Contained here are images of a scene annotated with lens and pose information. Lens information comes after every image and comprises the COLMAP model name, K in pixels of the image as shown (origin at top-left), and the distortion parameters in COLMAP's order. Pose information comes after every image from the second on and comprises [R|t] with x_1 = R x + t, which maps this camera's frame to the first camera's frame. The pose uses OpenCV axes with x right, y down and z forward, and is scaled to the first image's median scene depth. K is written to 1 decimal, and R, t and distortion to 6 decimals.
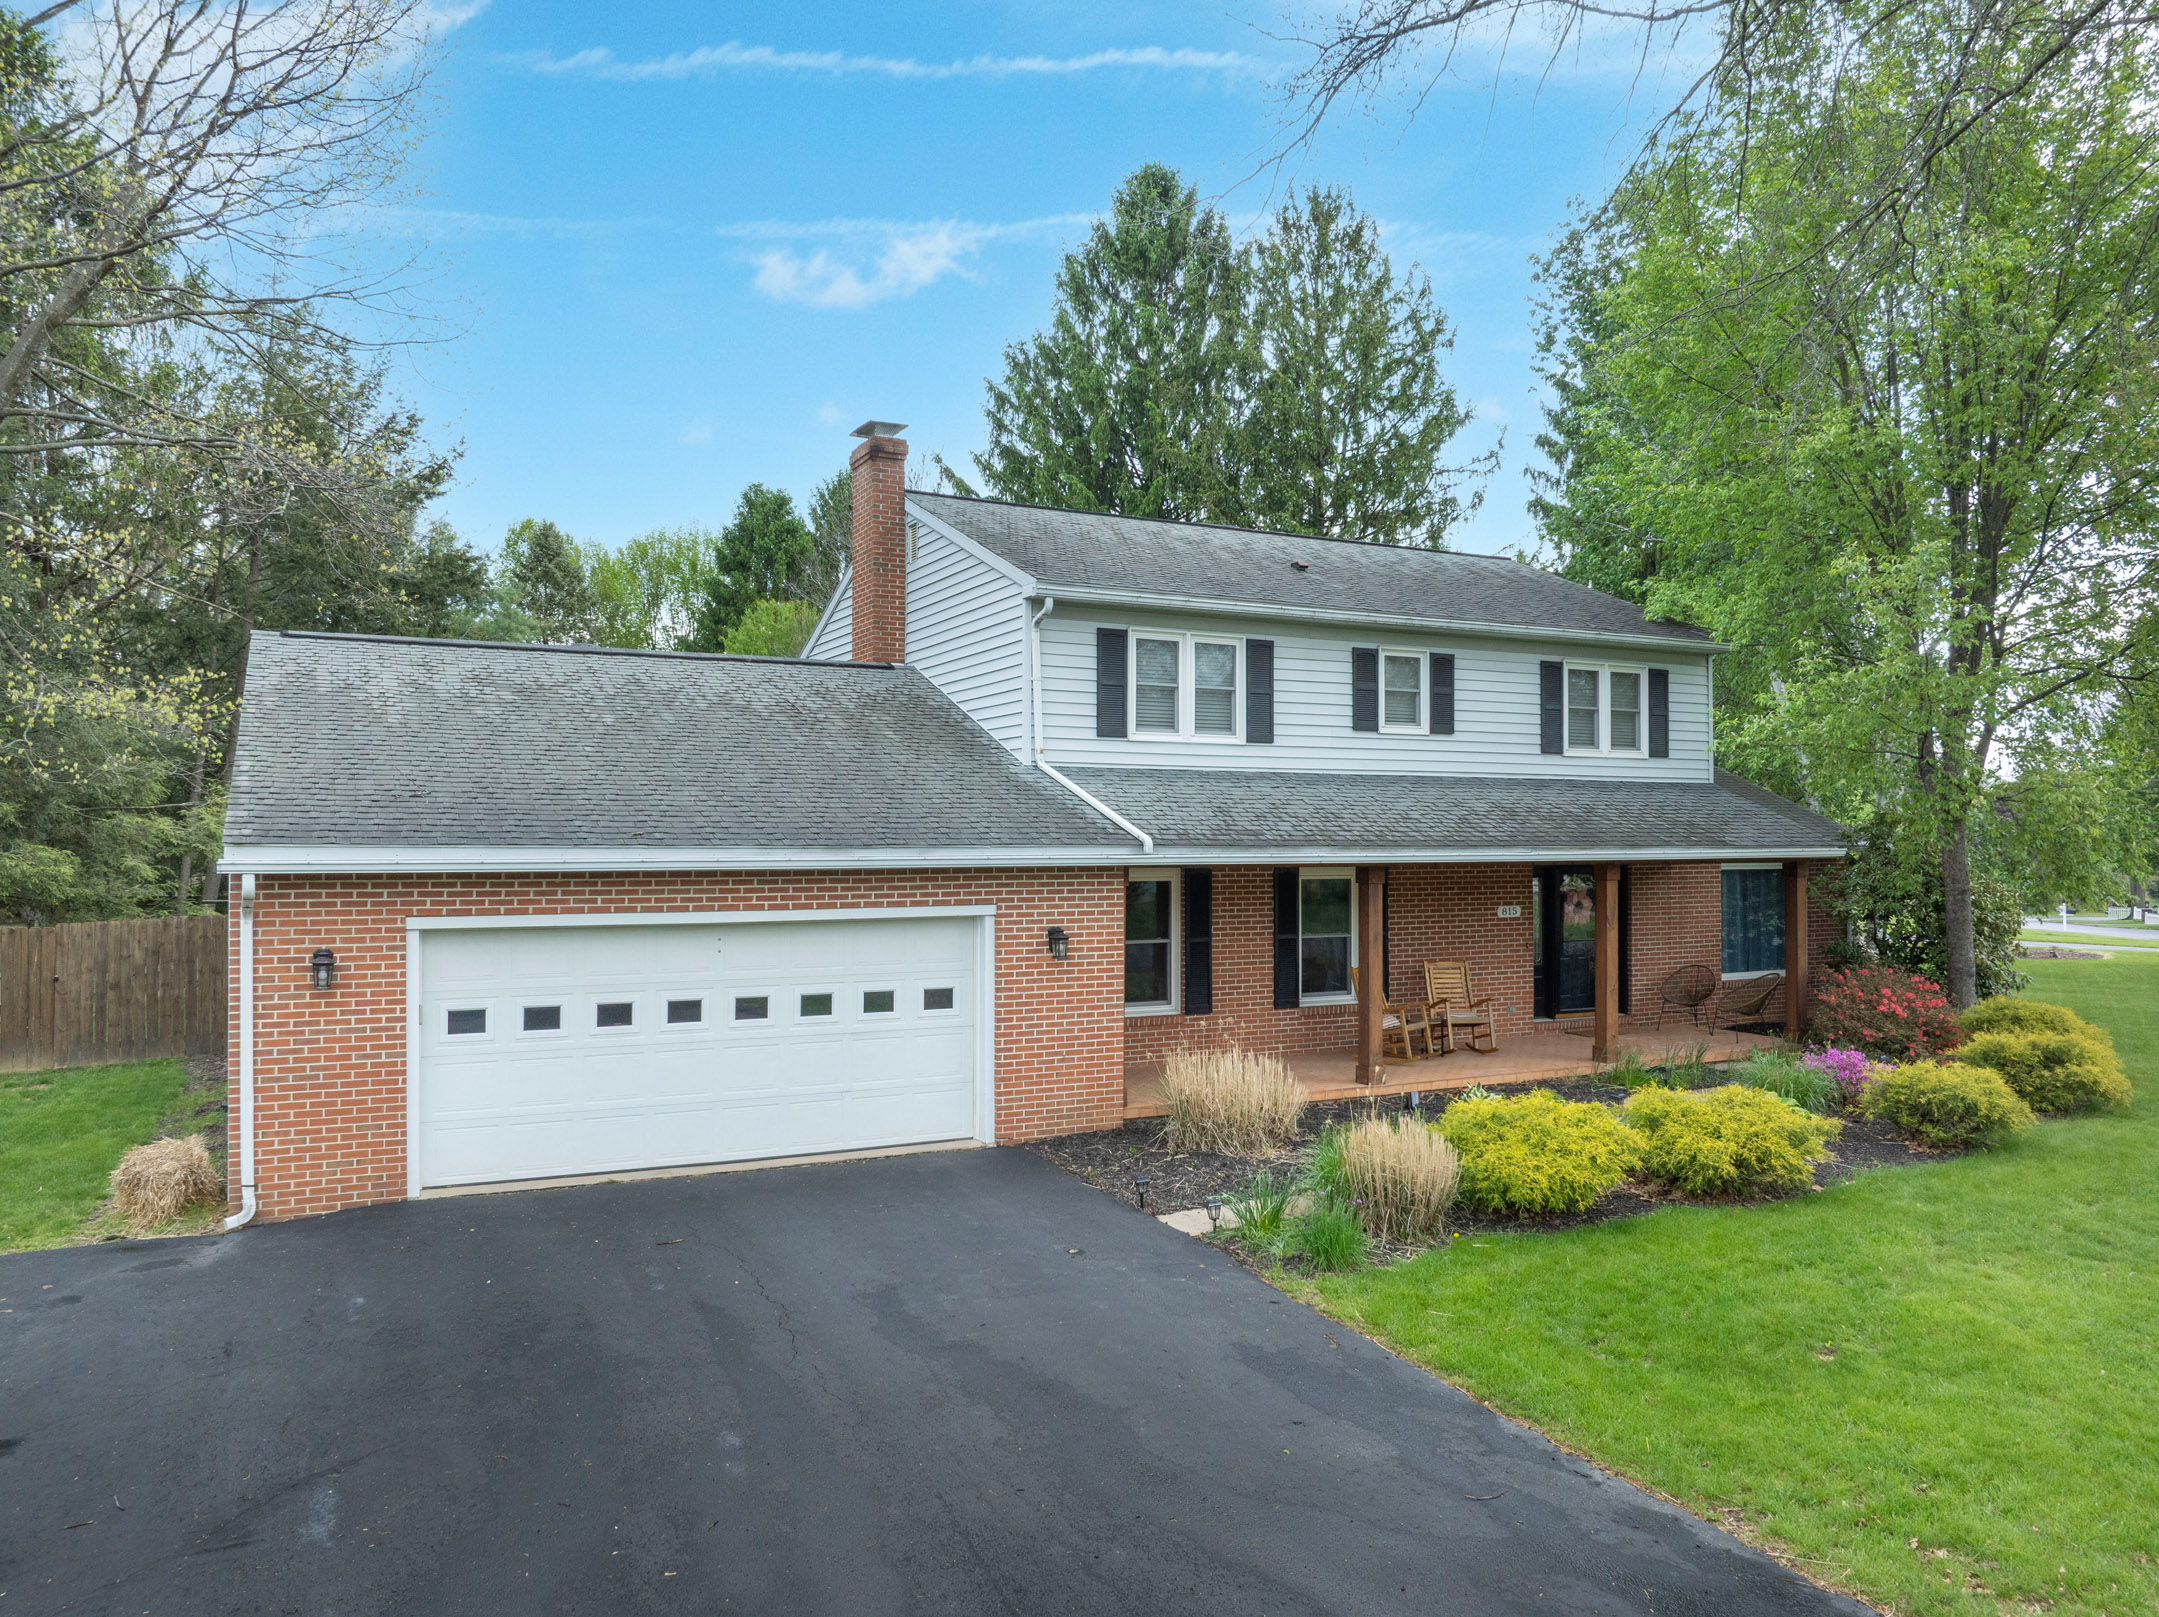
lens RADIAL K [[1508.1, 0, 1079.5], [0, 1508.1, 808.5], [0, 0, 1]] dist [-0.043527, -0.000531]
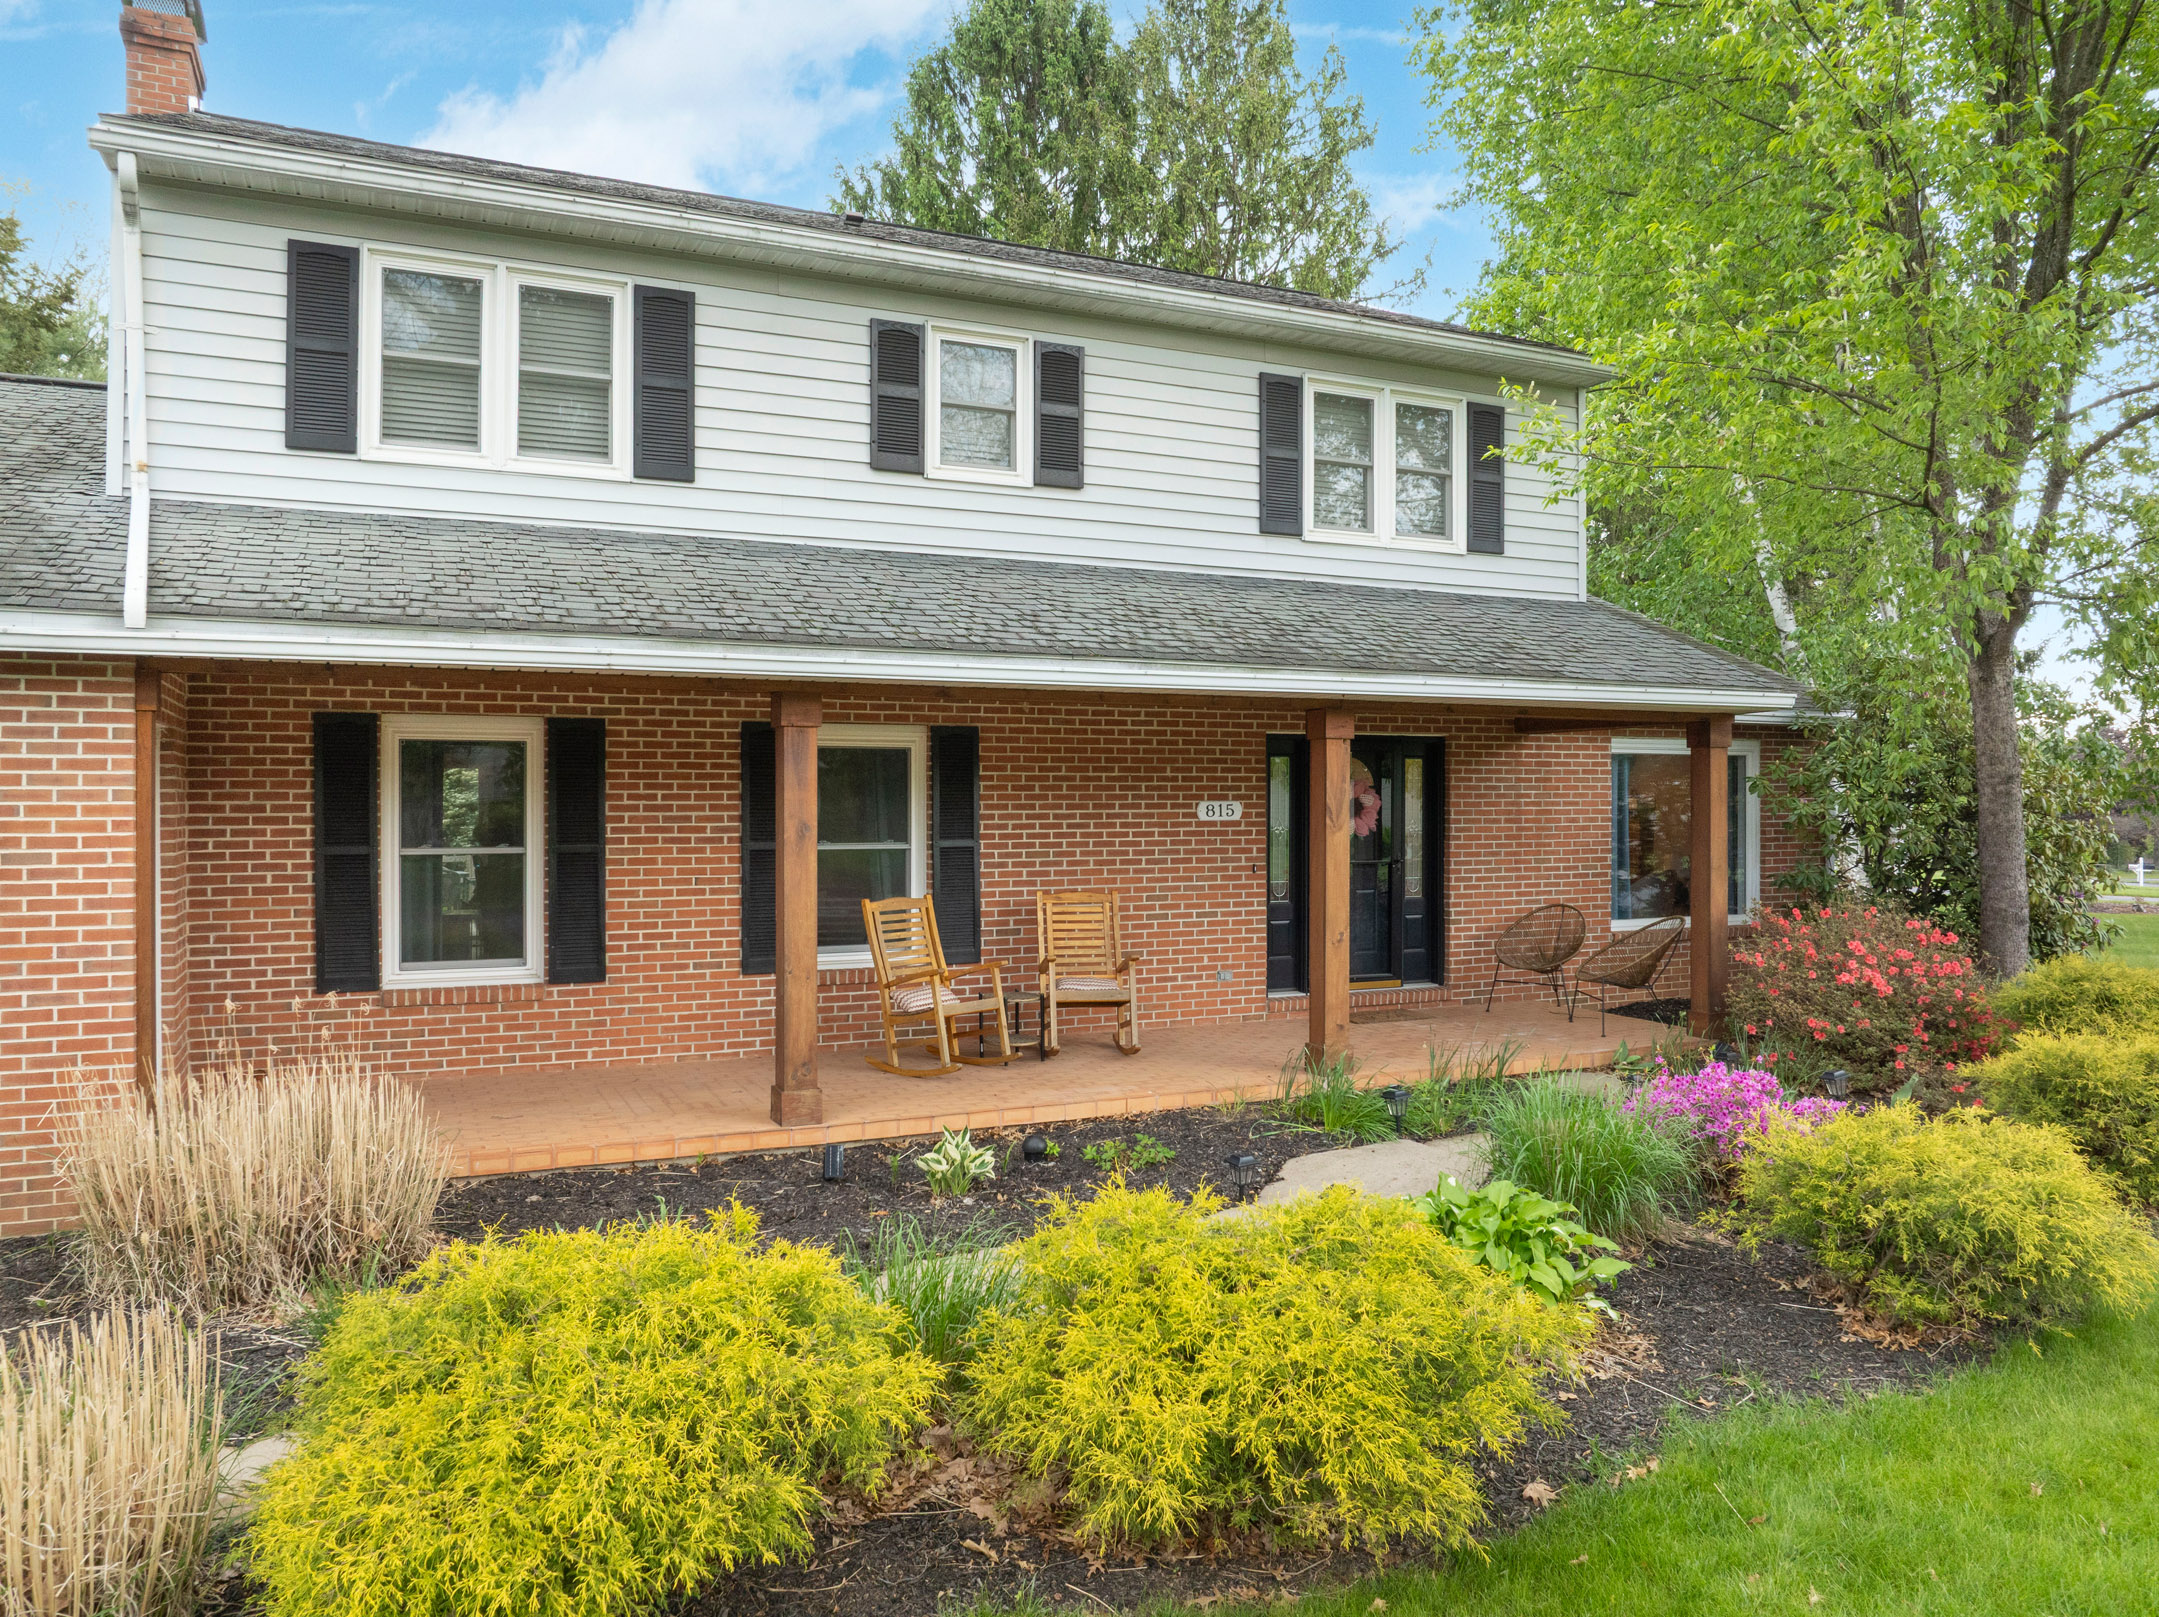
lens RADIAL K [[1522.0, 0, 1079.5], [0, 1522.0, 808.5], [0, 0, 1]] dist [-0.038388, -0.002003]
pose [[0.999617, -0.000953, -0.027643, 0.281513], [0.001602, 0.999723, 0.023464, 0.060871], [0.027613, -0.023500, 0.999342, 0.457775]]
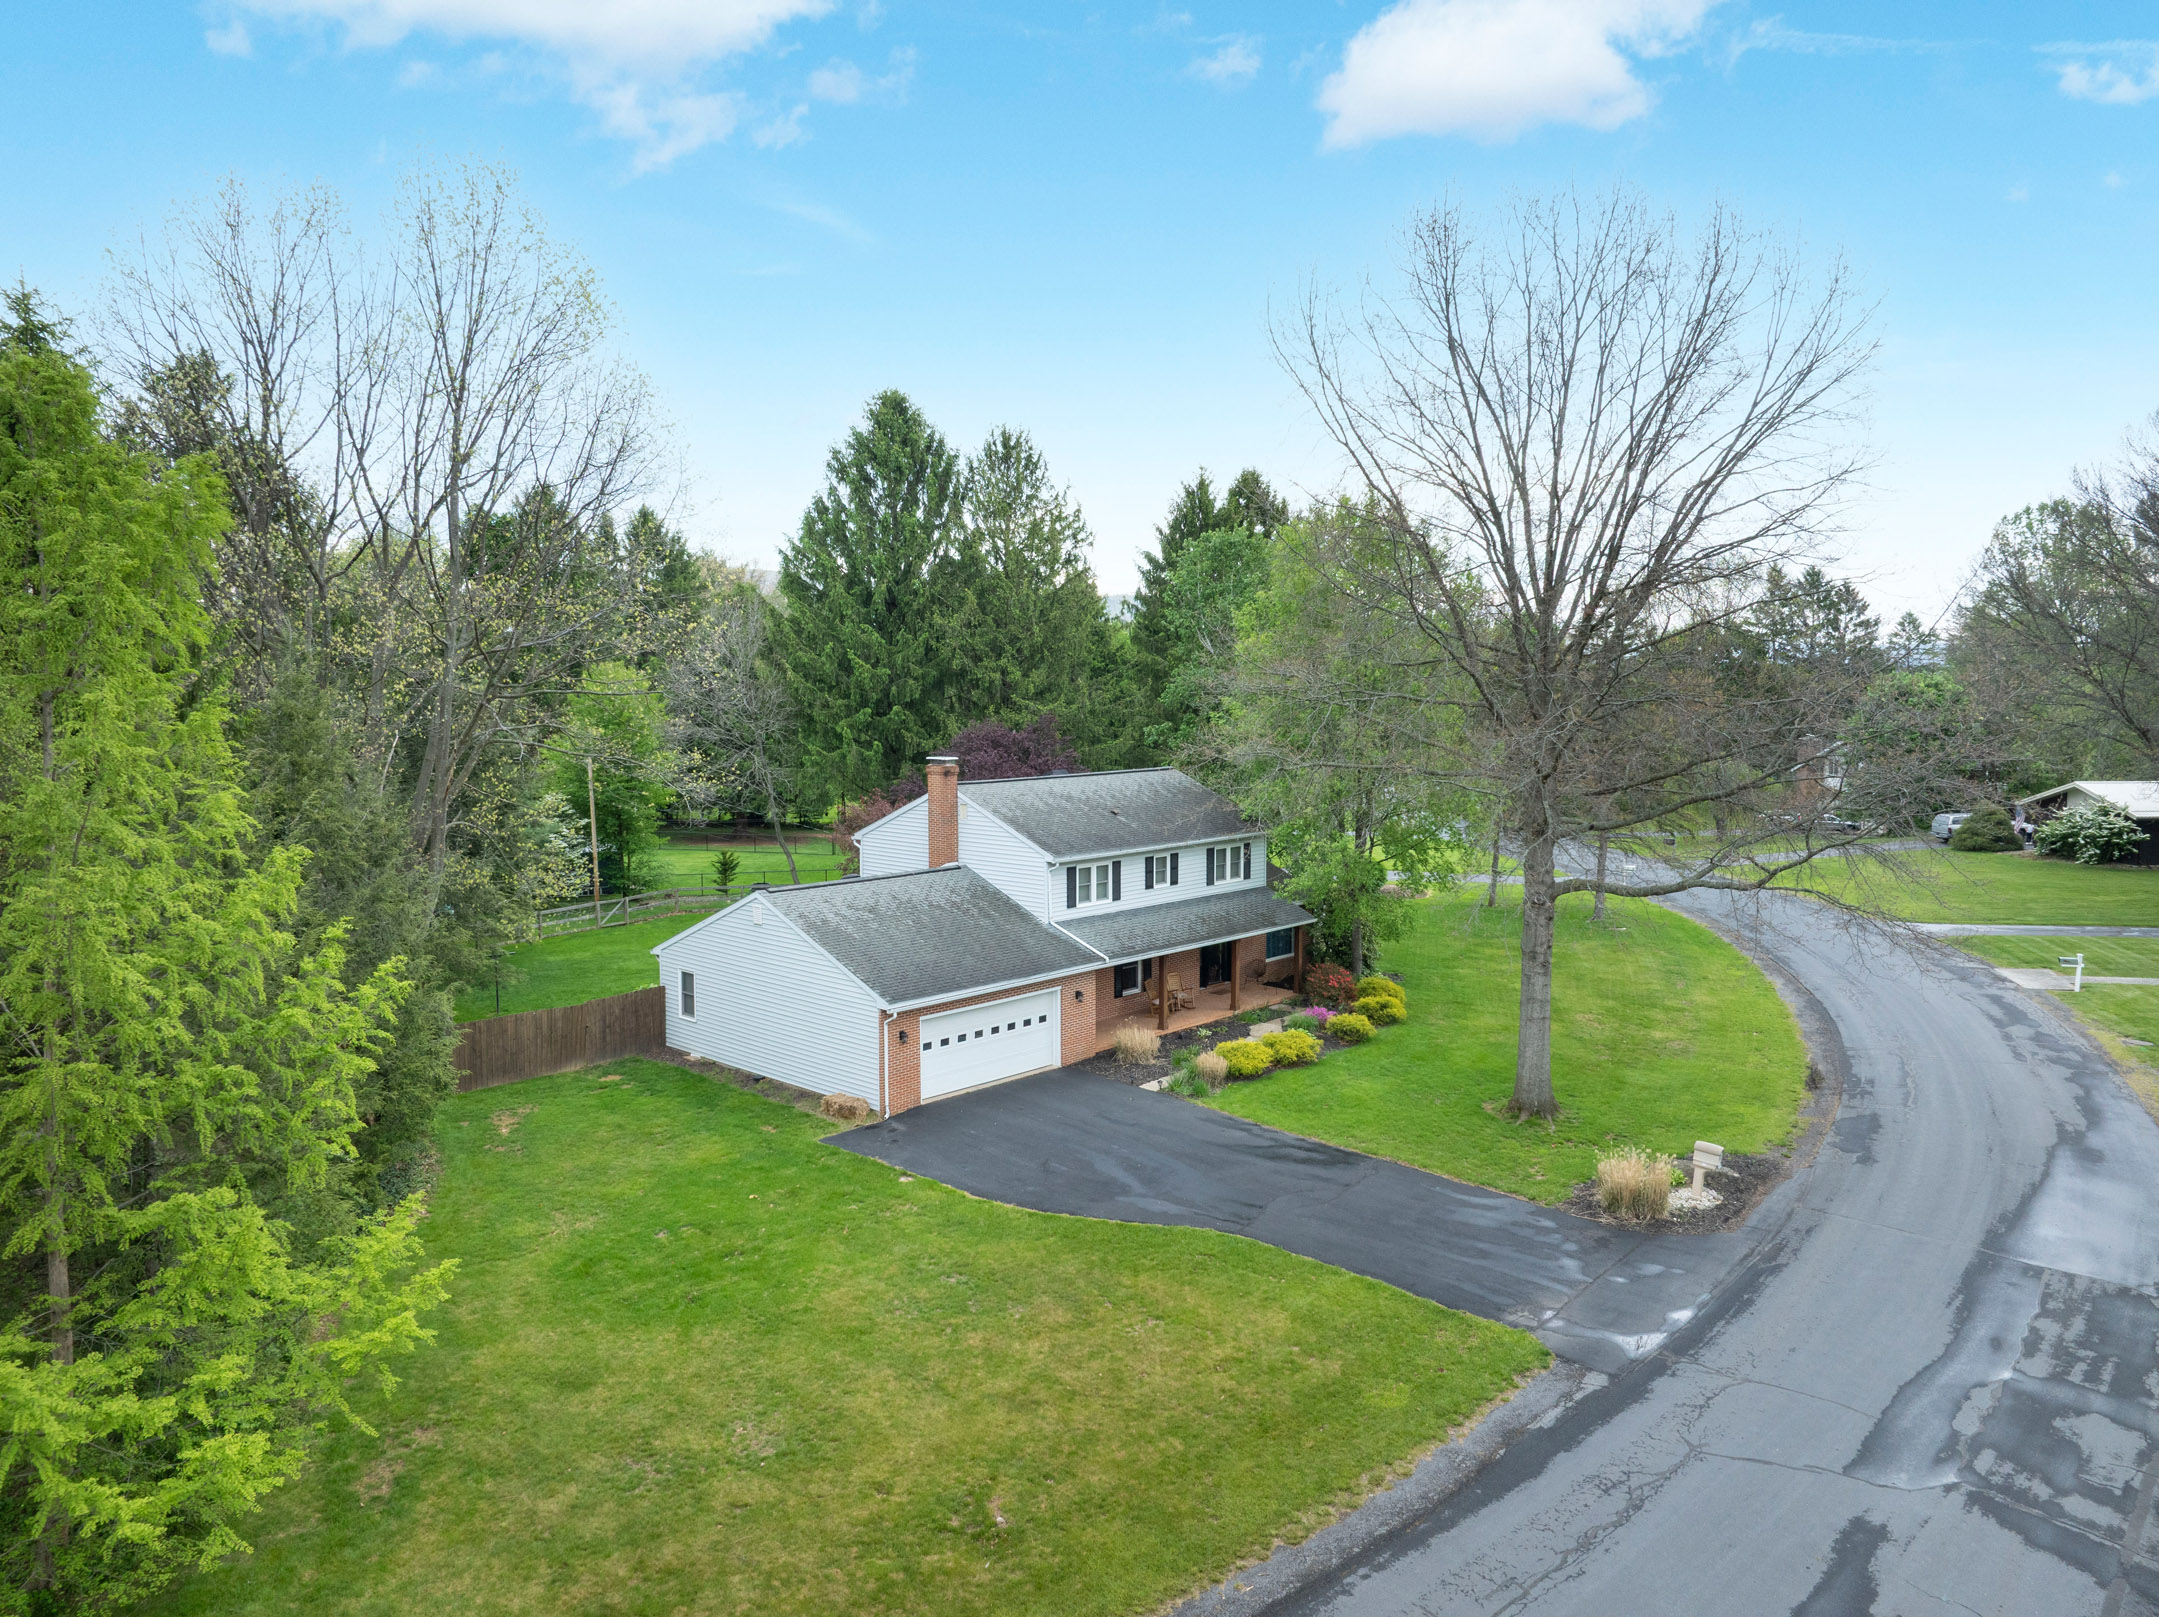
lens RADIAL K [[1522.0, 0, 1079.5], [0, 1522.0, 808.5], [0, 0, 1]] dist [-0.038388, -0.002003]
pose [[0.939011, -0.034450, 0.342158, -0.819729], [-0.003767, 0.993880, 0.110405, -0.484404], [-0.343867, -0.104960, 0.933134, -1.382939]]
